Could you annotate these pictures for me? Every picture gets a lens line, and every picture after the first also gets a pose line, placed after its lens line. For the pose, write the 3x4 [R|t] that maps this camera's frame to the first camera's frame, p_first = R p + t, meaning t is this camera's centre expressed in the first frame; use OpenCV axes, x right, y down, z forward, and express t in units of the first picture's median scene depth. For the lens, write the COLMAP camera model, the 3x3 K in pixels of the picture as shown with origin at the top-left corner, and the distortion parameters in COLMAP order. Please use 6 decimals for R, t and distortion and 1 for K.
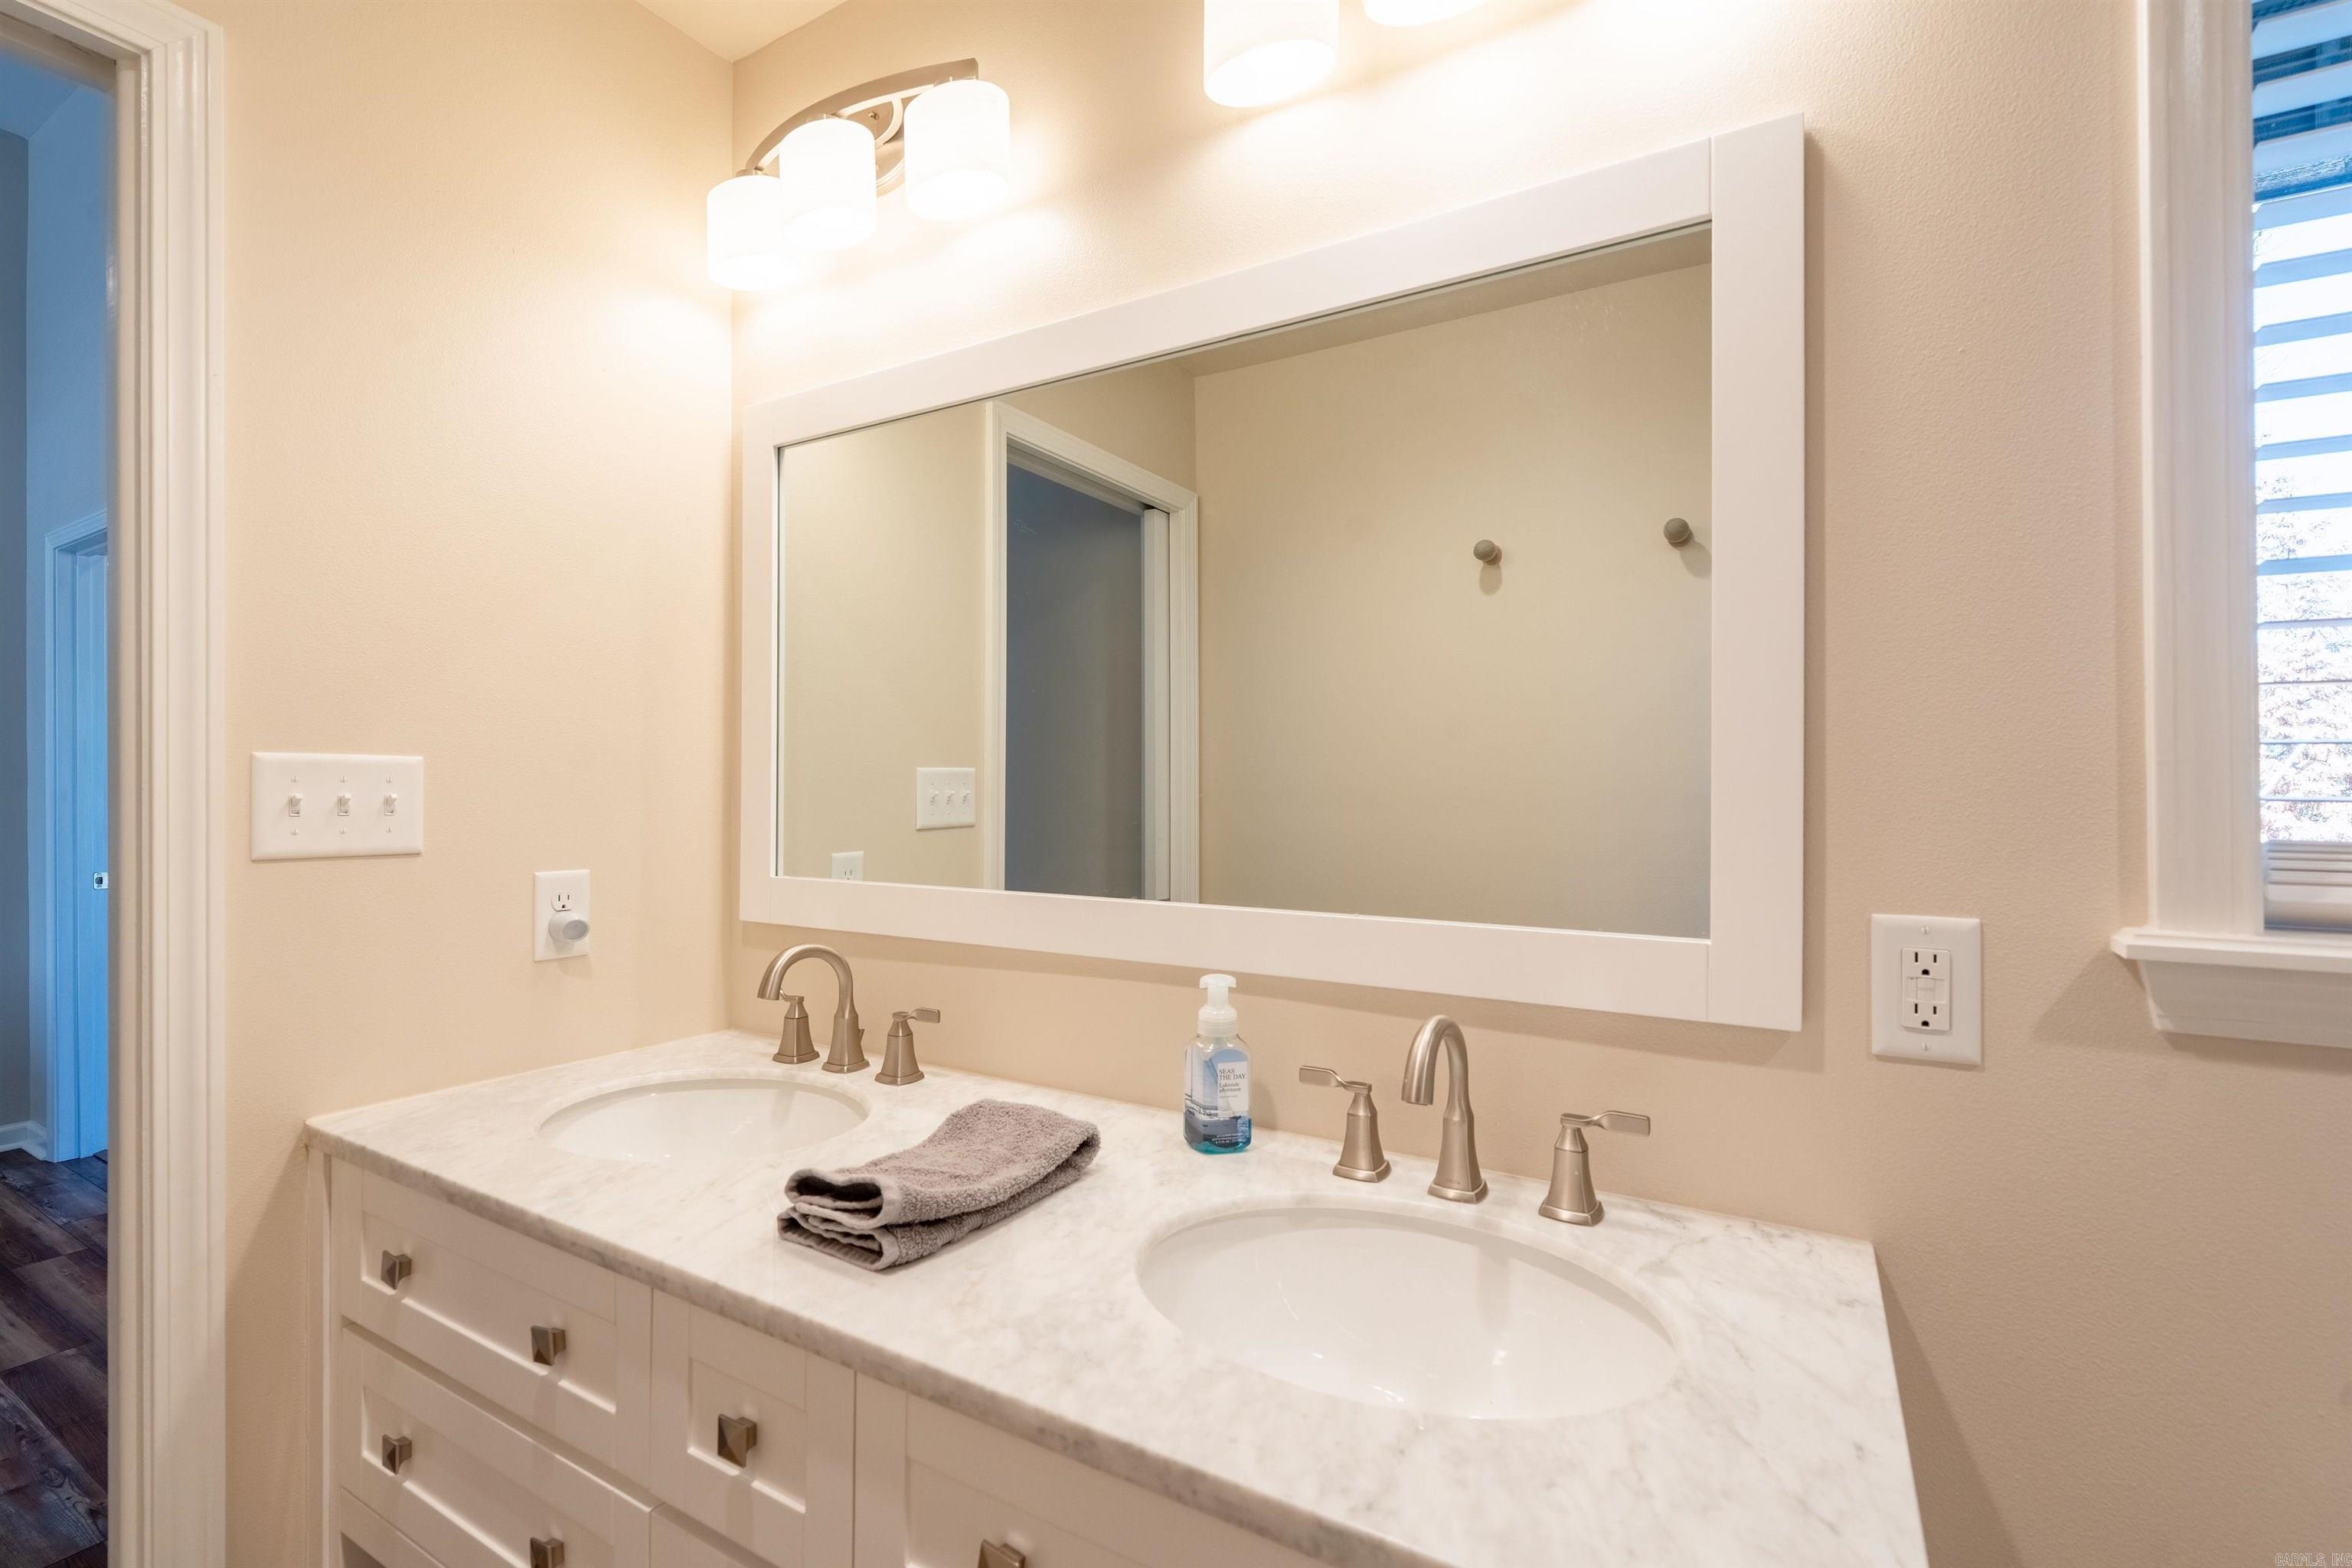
lens RADIAL K [[1052.2, 0, 1141.4], [0, 1052.2, 775.4], [0, 0, 1]] dist [-0.006364, 0.002531]
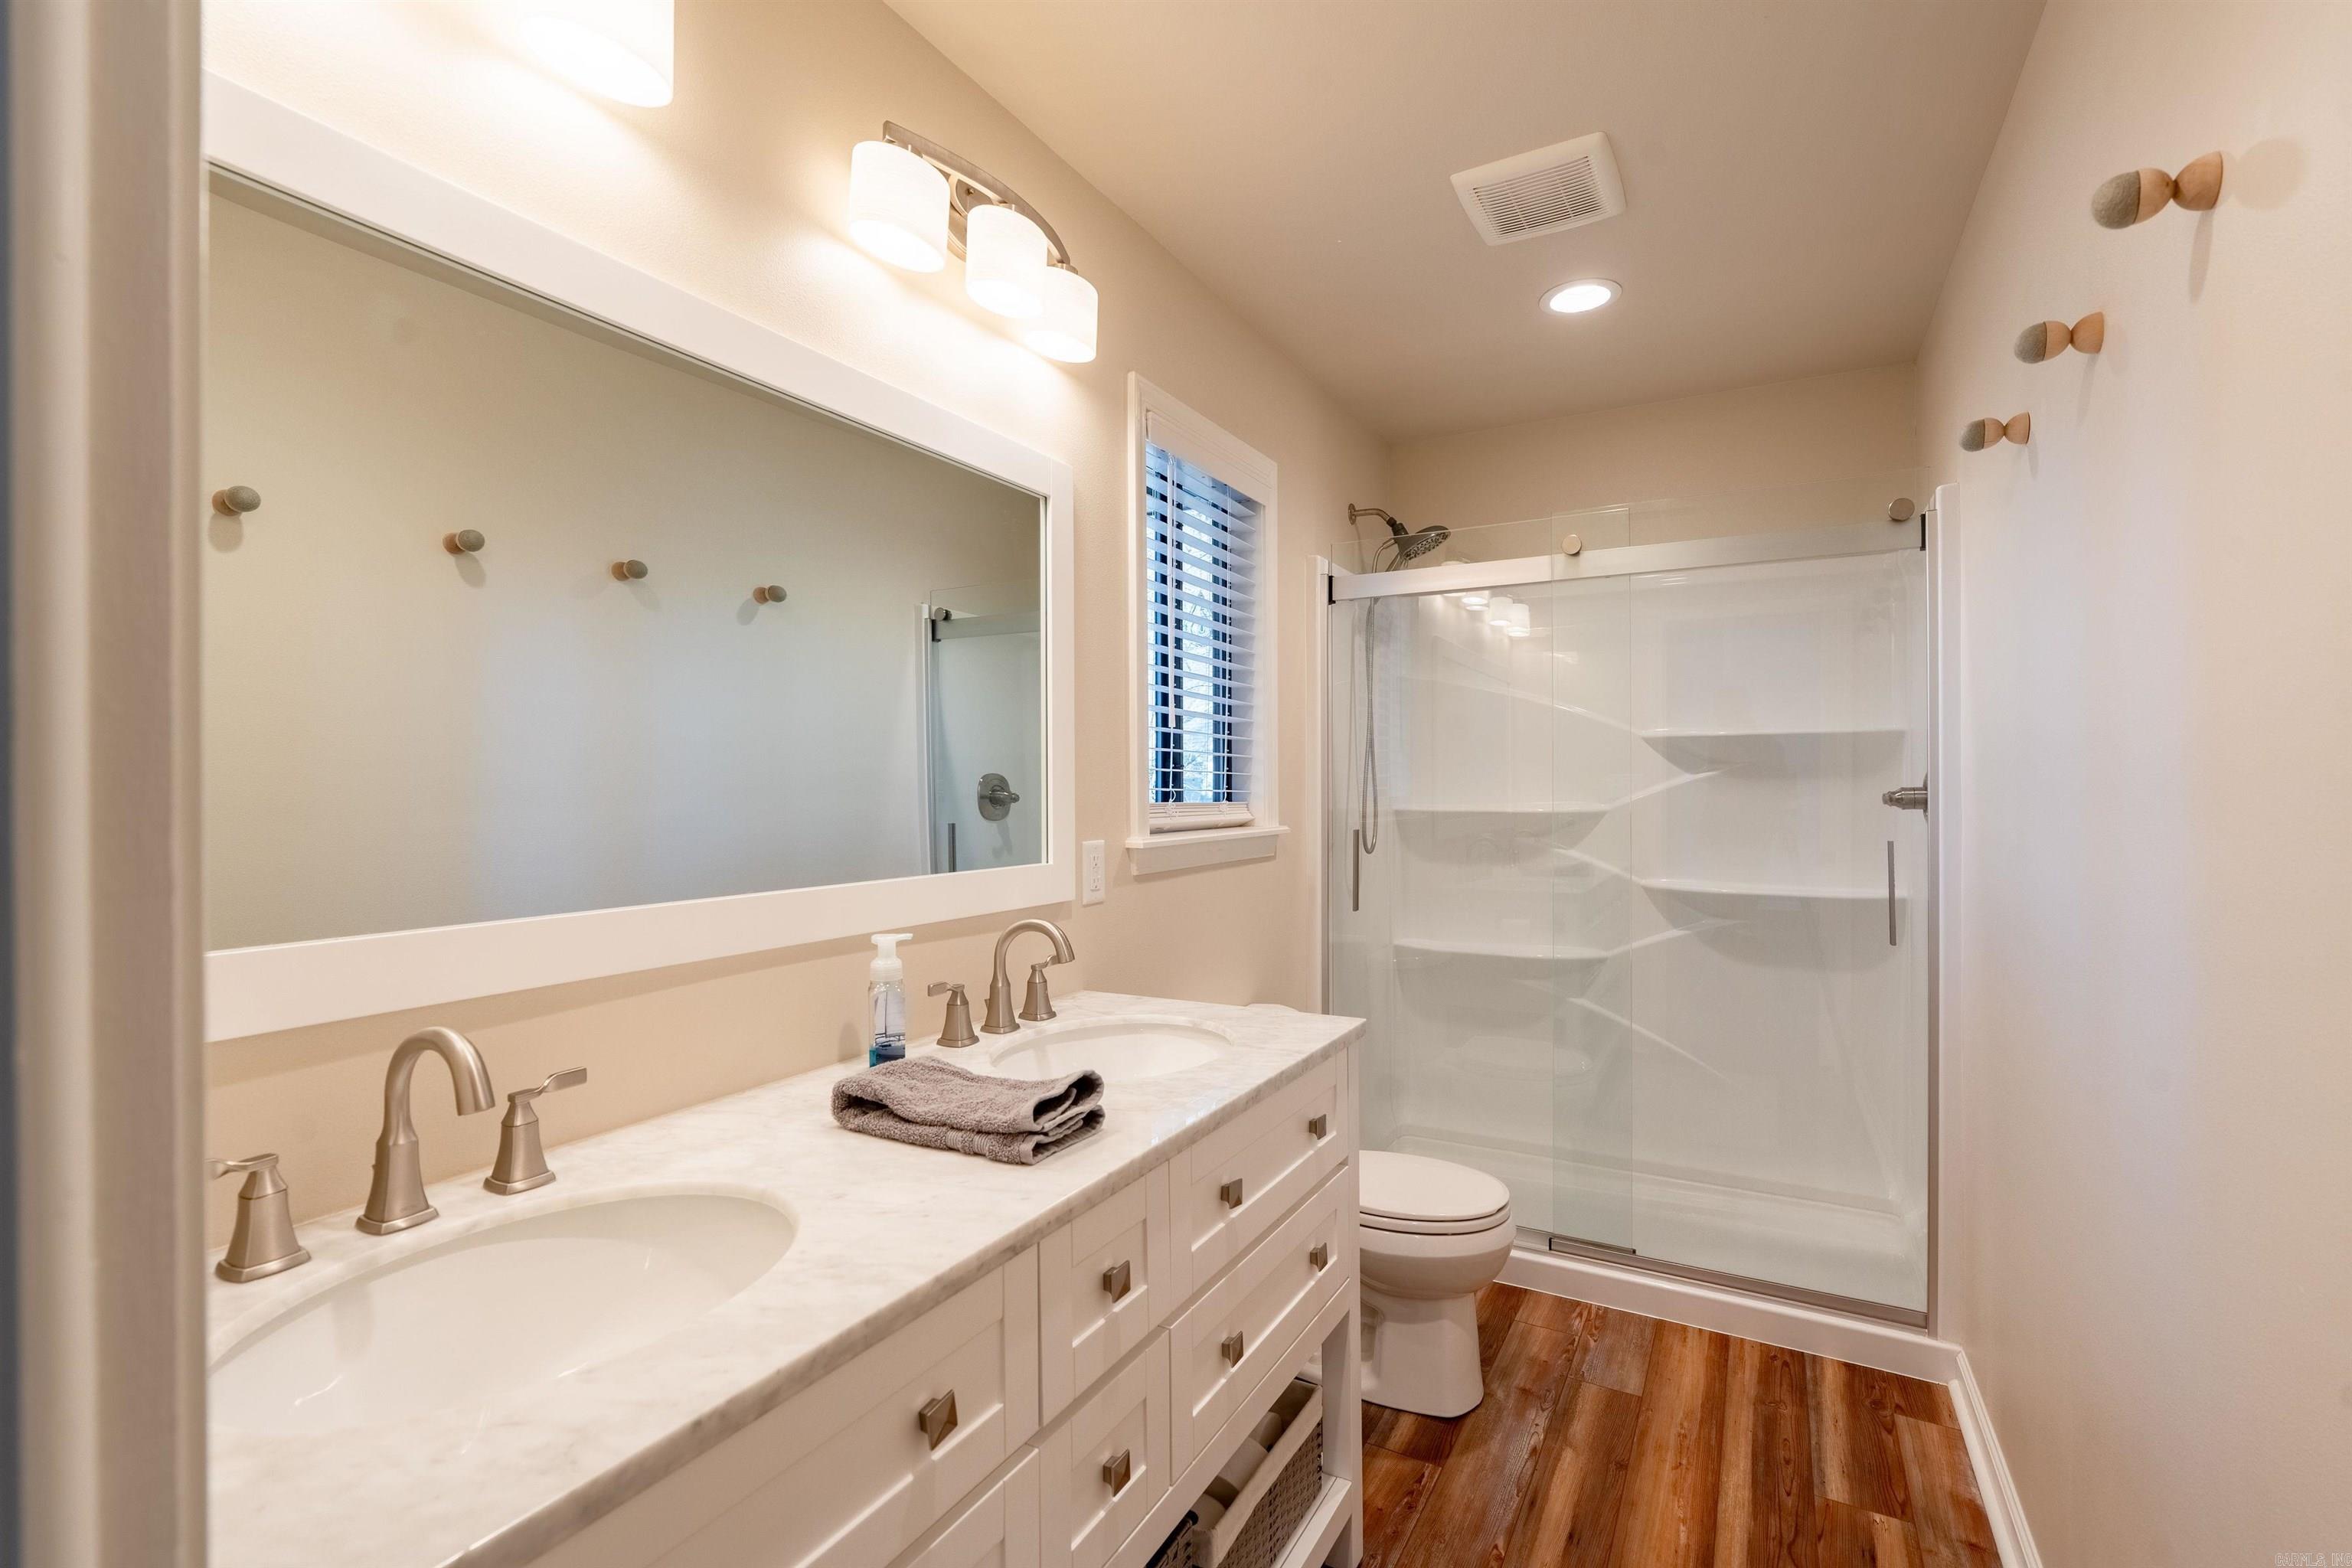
lens RADIAL K [[1052.2, 0, 1170.0], [0, 1052.2, 779.0], [0, 0, 1]] dist [-0.006364, 0.002531]
pose [[-0.035316, 0.003806, 0.999369, -1.453322], [-0.014107, 0.999891, -0.004307, 0.003715], [-0.999277, -0.014250, -0.035258, 0.837040]]
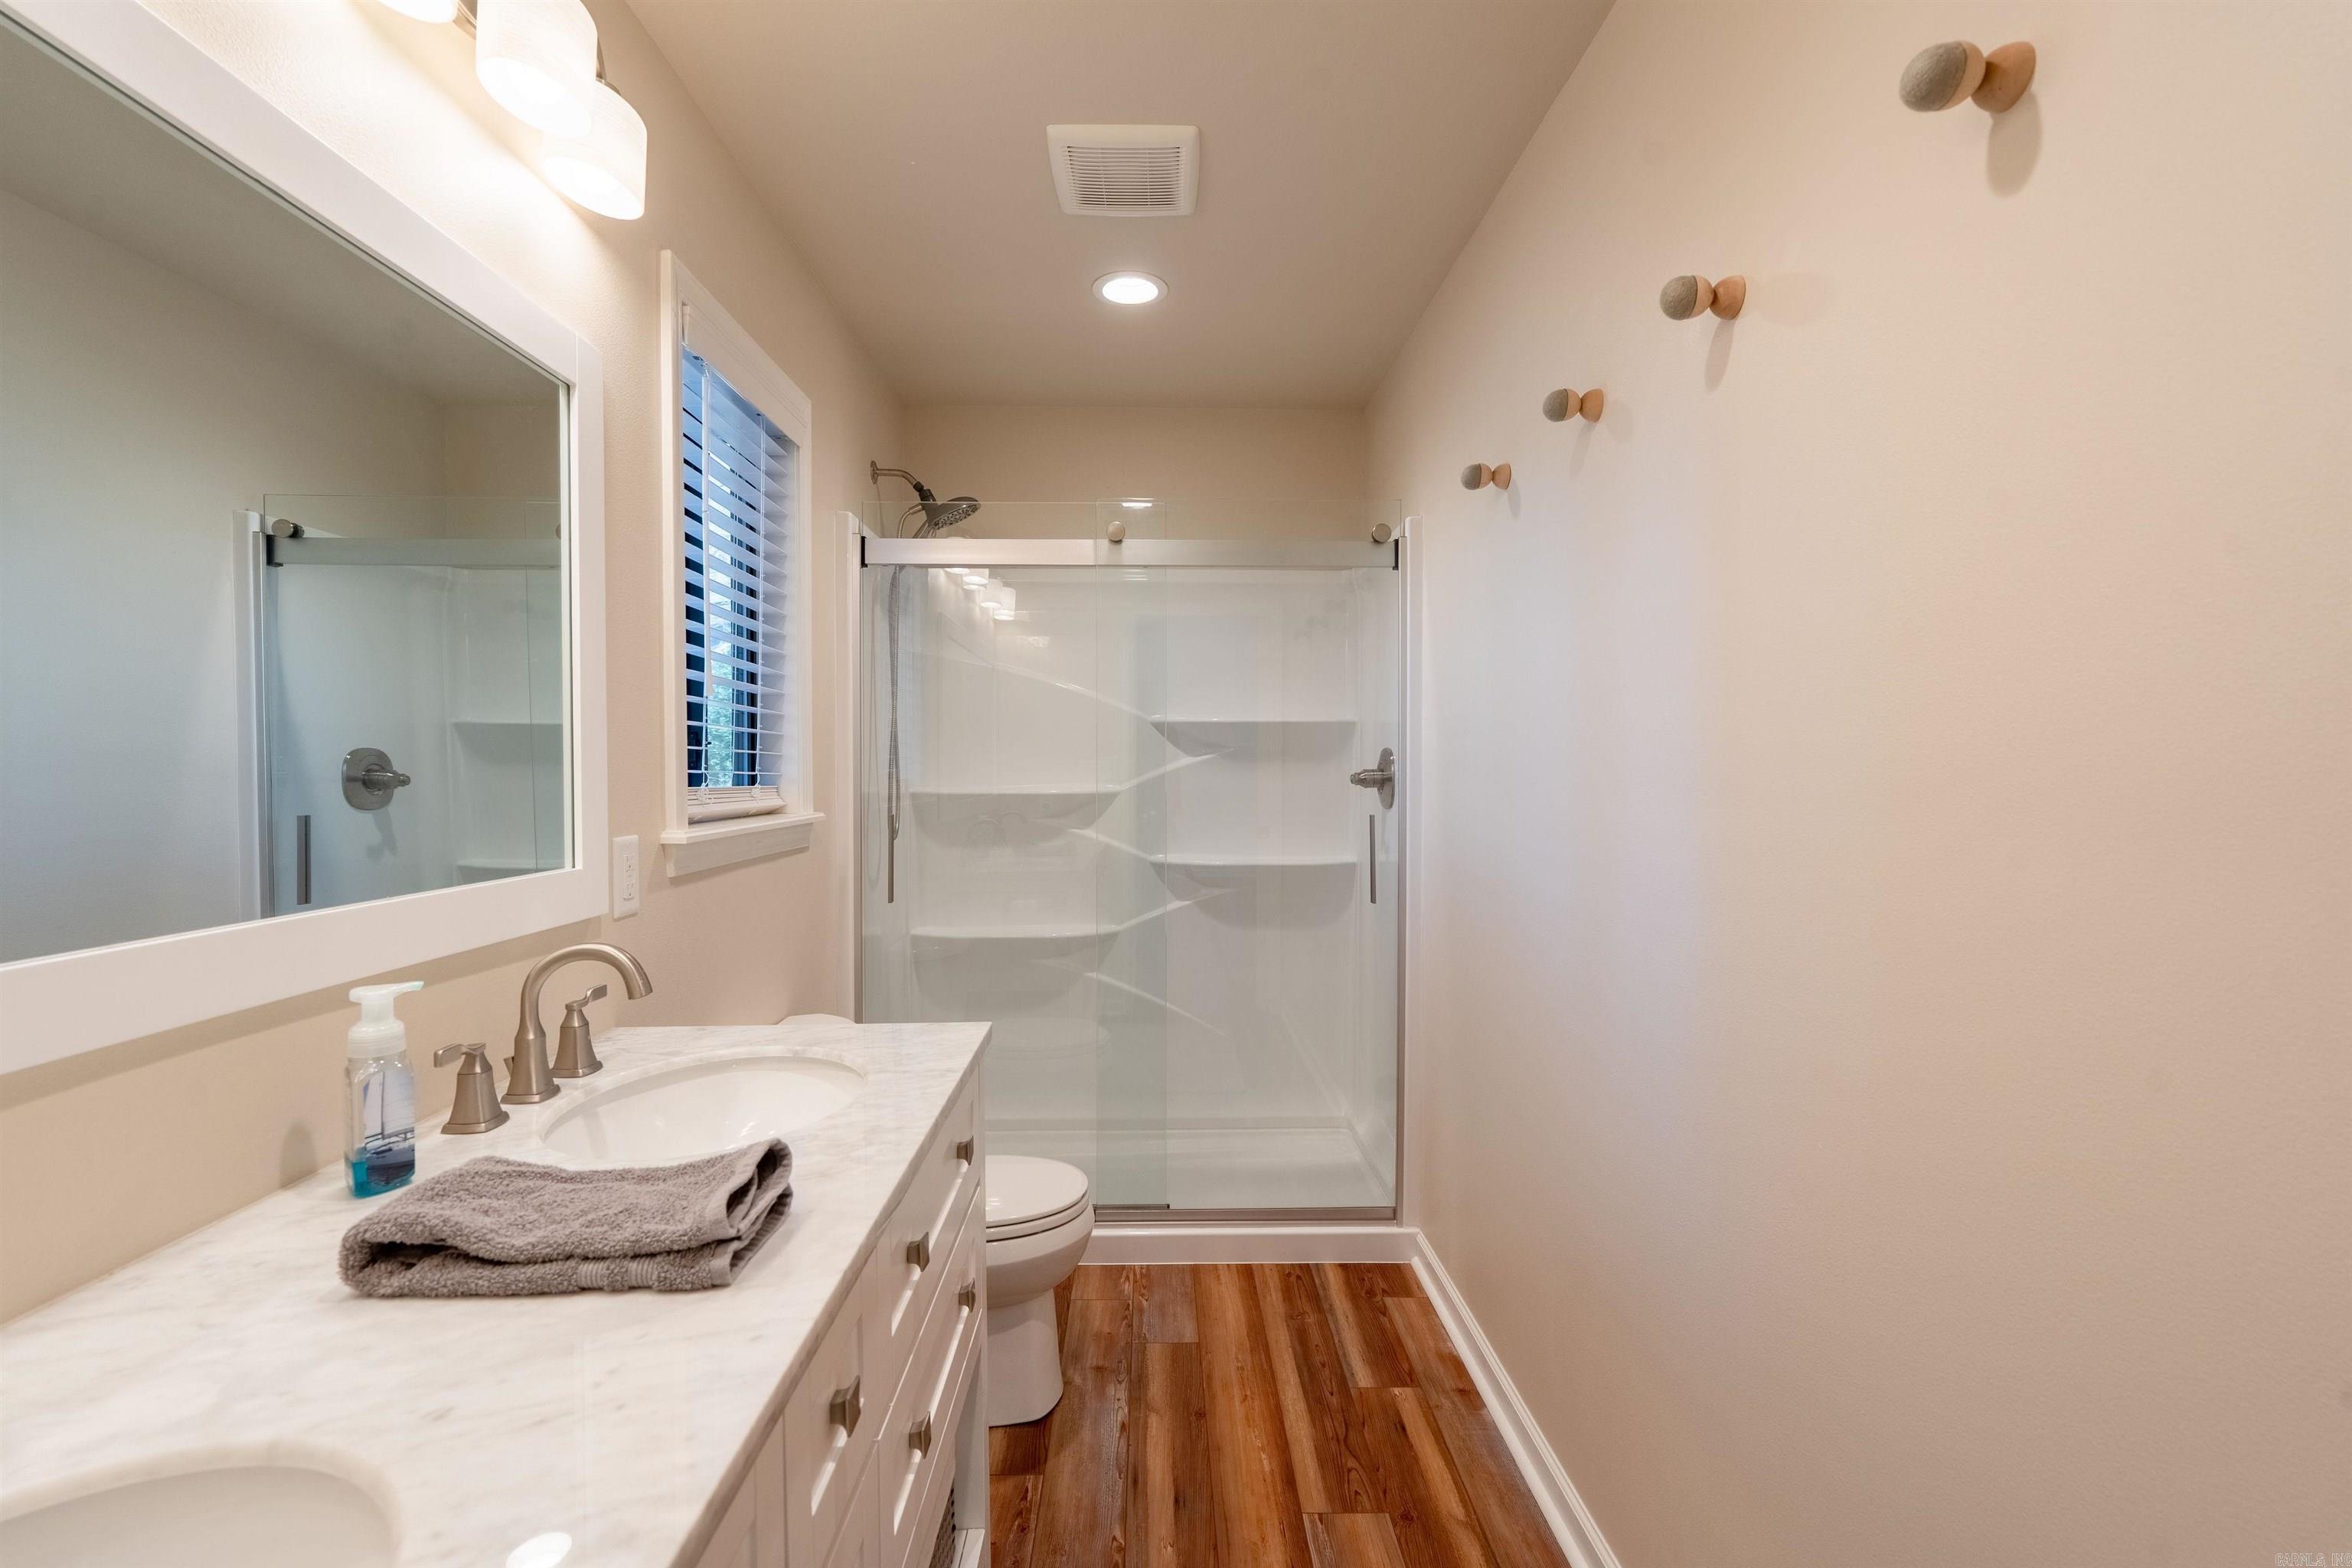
lens RADIAL K [[1052.2, 0, 1169.7], [0, 1052.2, 778.2], [0, 0, 1]] dist [-0.006364, 0.002531]
pose [[-0.545559, -0.012285, 0.837983, -1.192556], [-0.015656, 0.999867, 0.004465, 0.008953], [-0.837926, -0.010684, -0.545679, 1.102298]]
